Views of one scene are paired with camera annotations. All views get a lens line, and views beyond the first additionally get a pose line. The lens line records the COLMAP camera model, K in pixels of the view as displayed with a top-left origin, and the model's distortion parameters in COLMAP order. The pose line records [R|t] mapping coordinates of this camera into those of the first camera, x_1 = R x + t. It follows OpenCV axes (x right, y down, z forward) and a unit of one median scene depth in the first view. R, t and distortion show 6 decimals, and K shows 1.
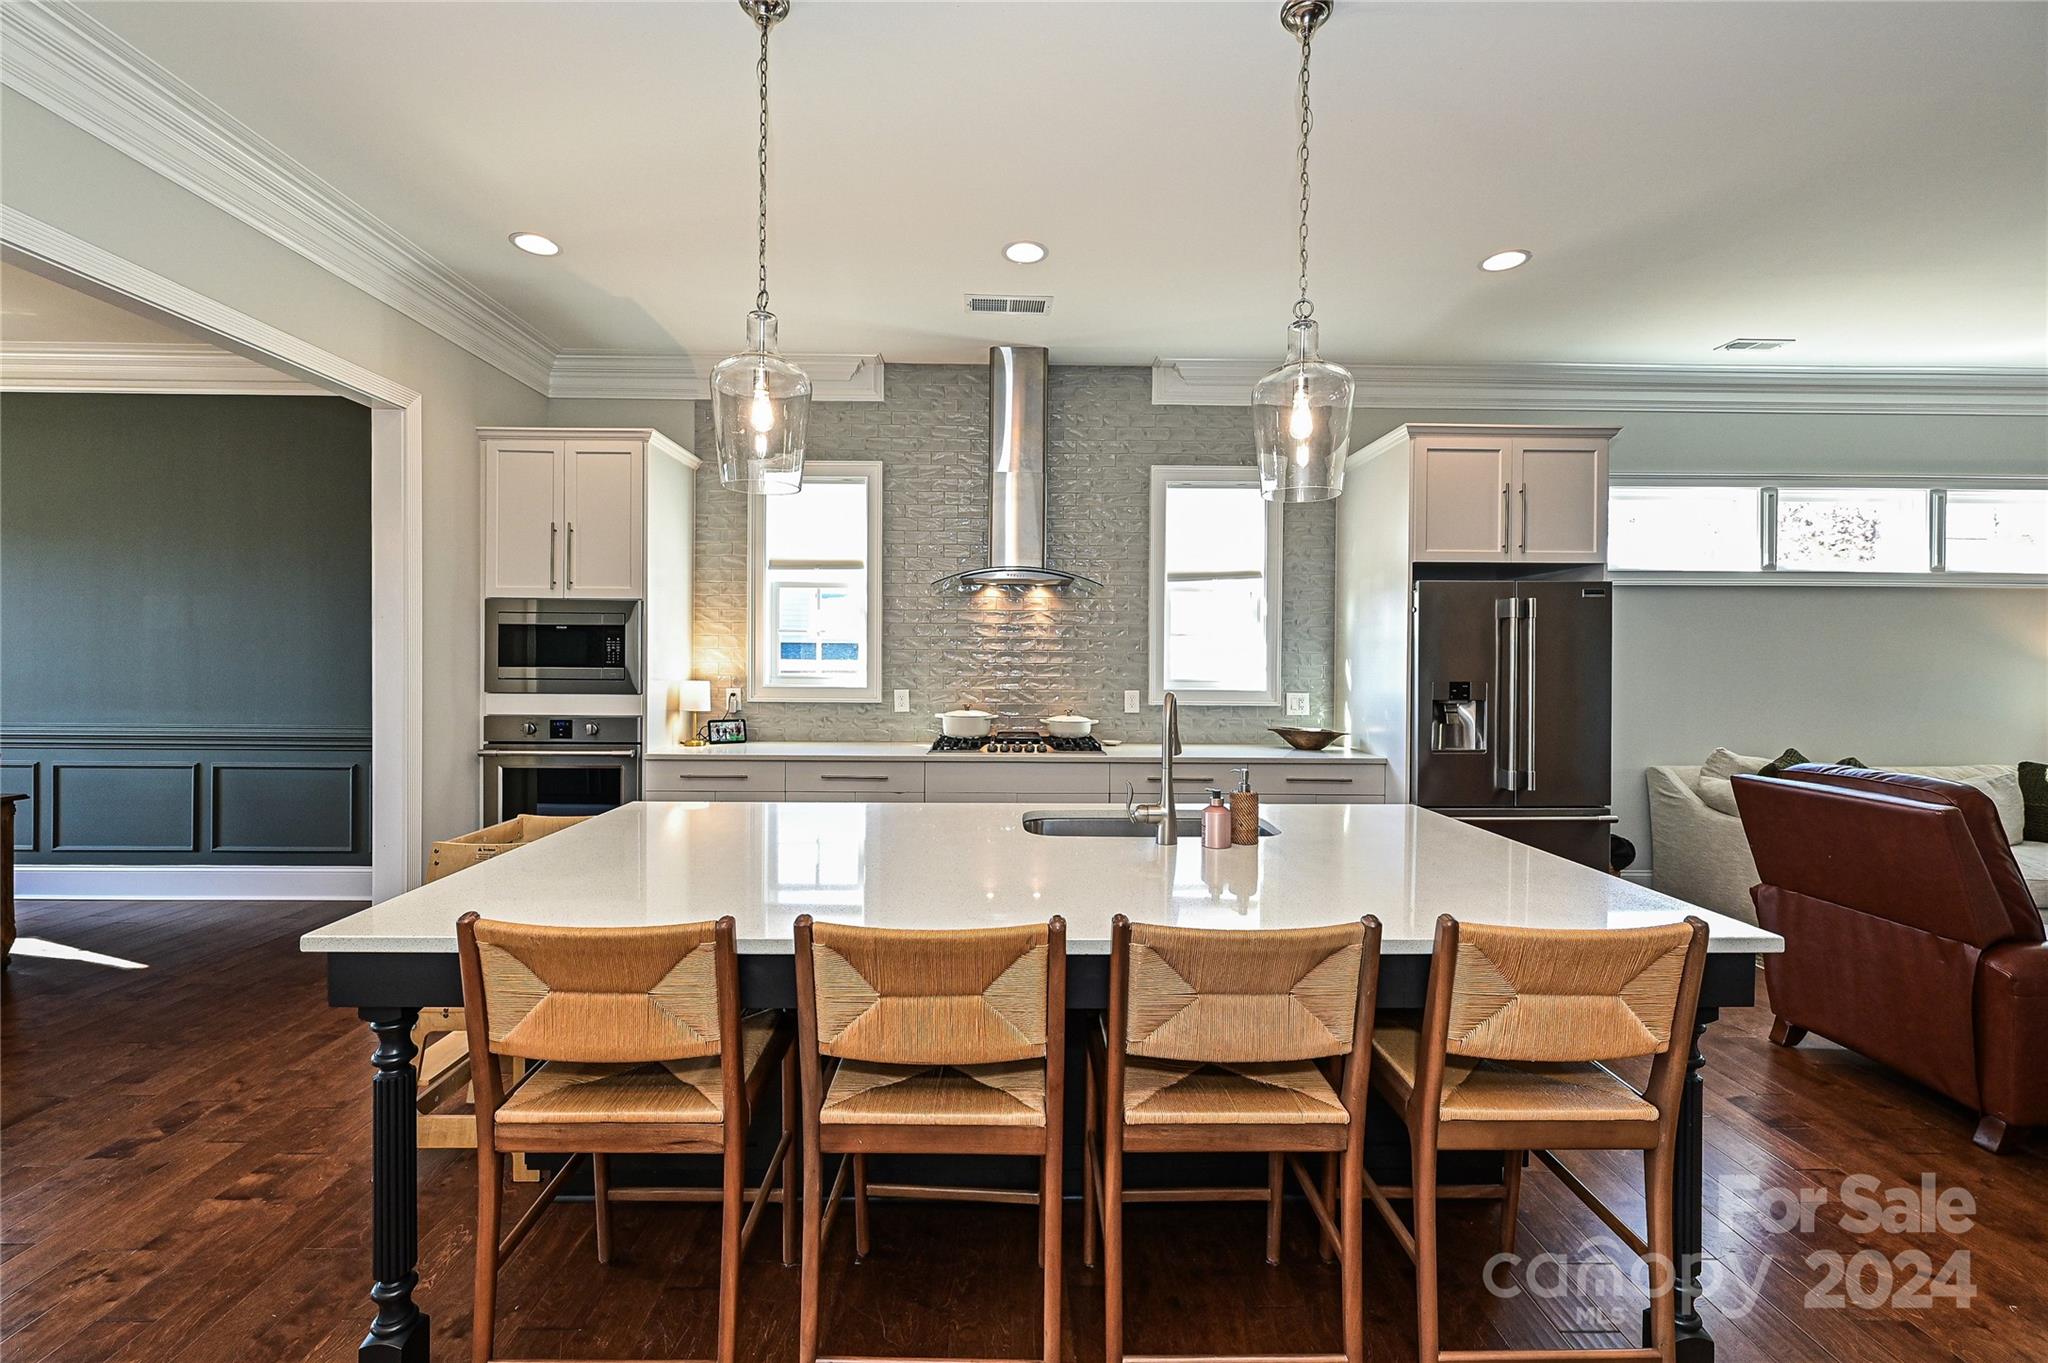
lens RADIAL K [[824.8, 0, 1018.4], [0, 824.8, 675.9], [0, 0, 1]] dist [-0.009489, 0.000388]
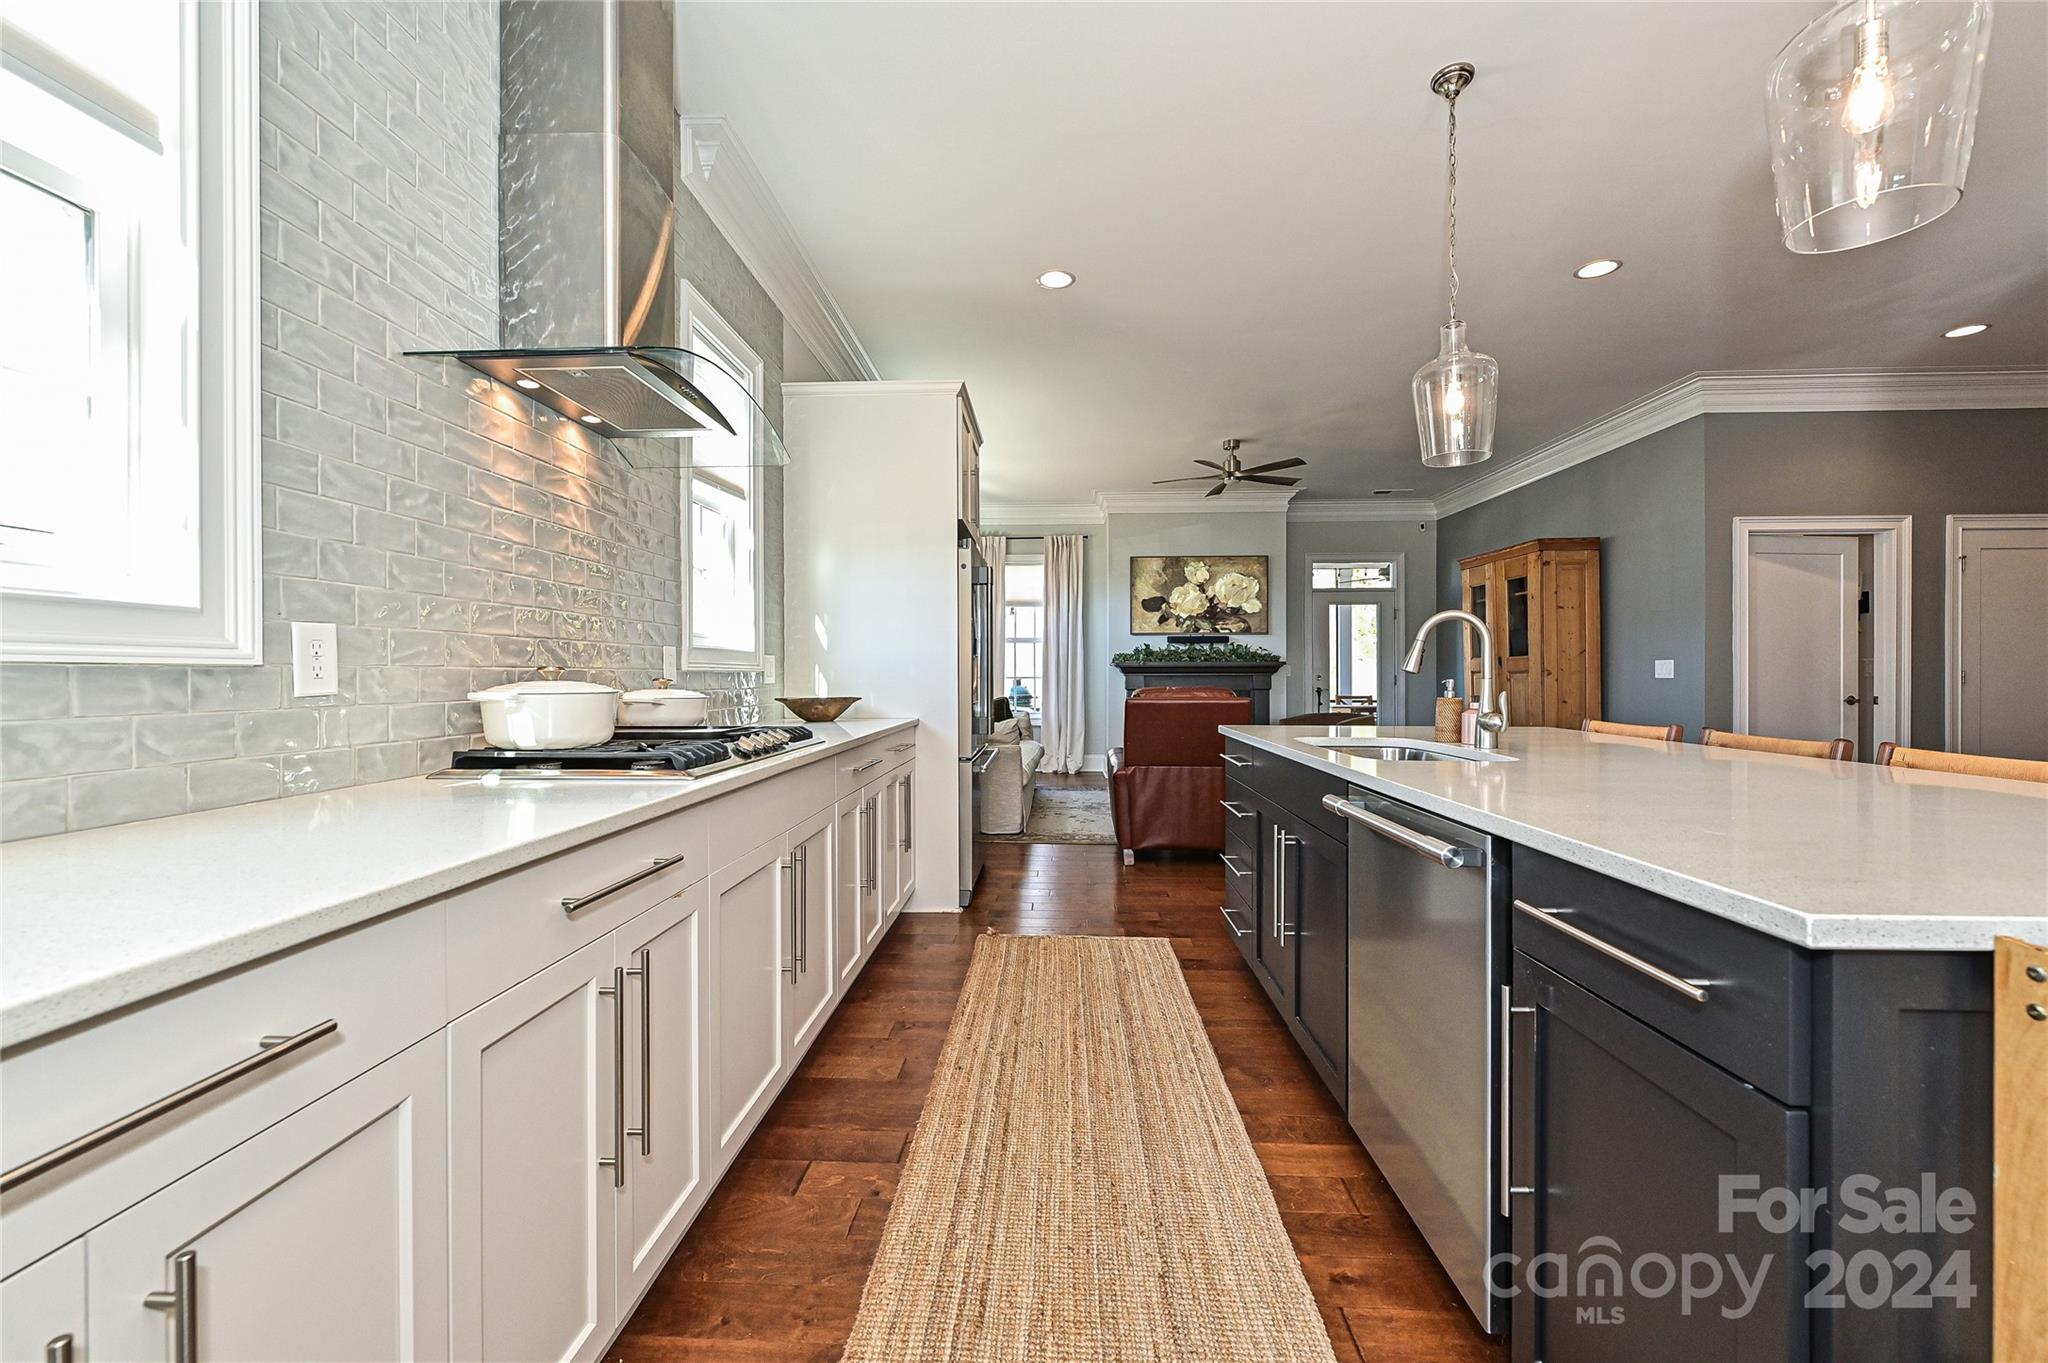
lens RADIAL K [[824.8, 0, 1024.8], [0, 824.8, 679.4], [0, 0, 1]] dist [-0.009489, 0.000388]
pose [[0.068539, -0.009311, 0.997605, -0.429879], [0.018564, 0.999795, 0.008056, 0.040090], [-0.997476, 0.017967, 0.068698, 0.710308]]
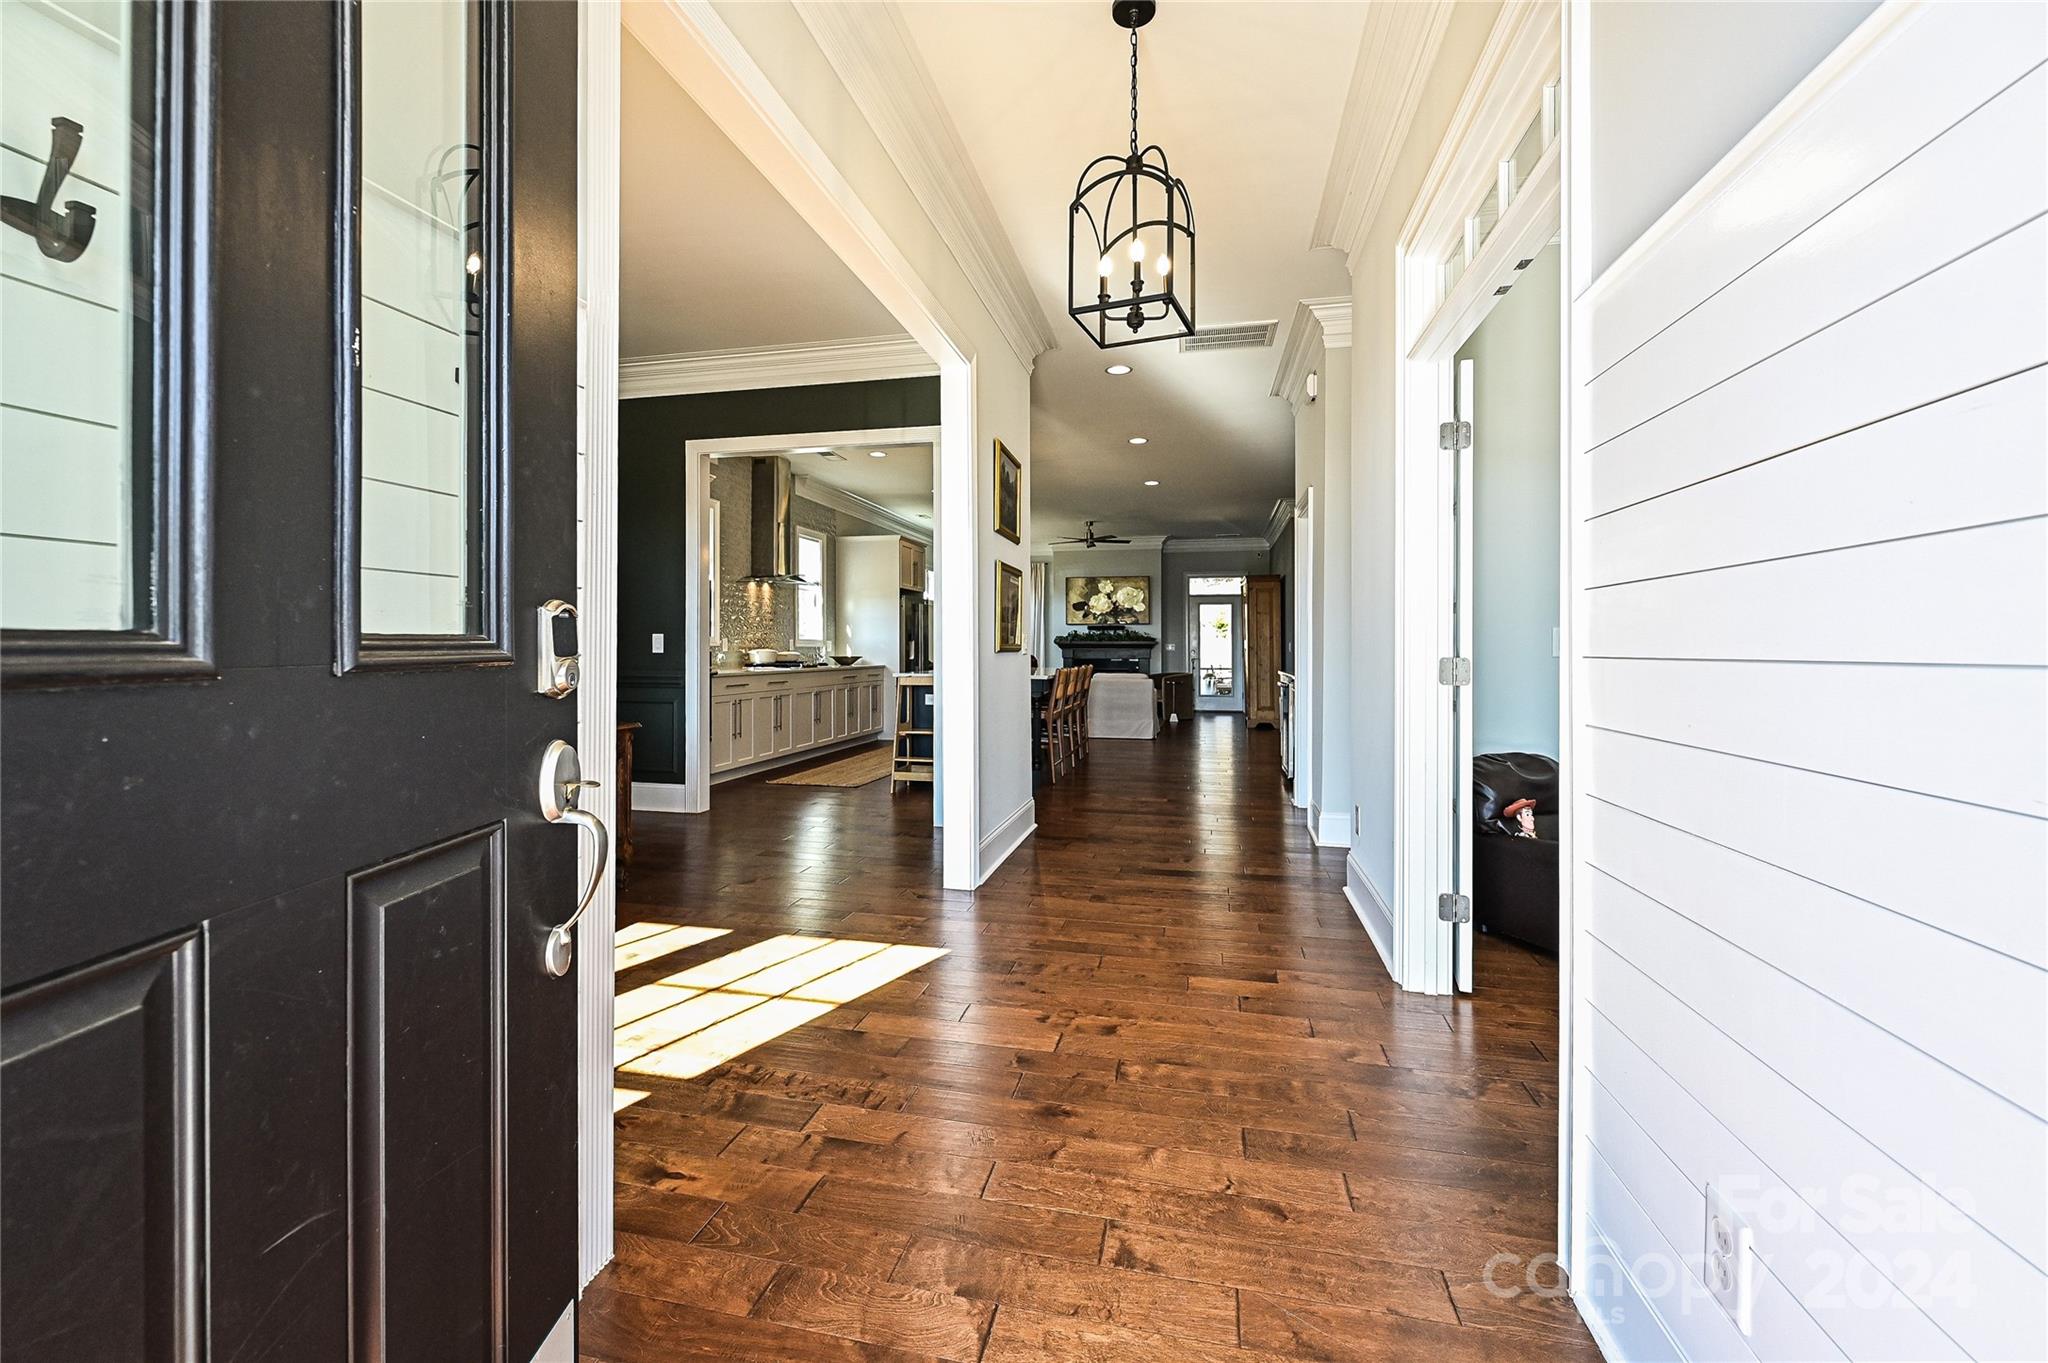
lens RADIAL K [[824.8, 0, 1020.8], [0, 824.8, 661.0], [0, 0, 1]] dist [-0.009489, 0.000388]
pose [[0.232211, -0.017171, 0.972514, -1.636921], [0.014217, 0.999797, 0.014258, 0.047888], [-0.972562, 0.010515, 0.232408, 0.019393]]
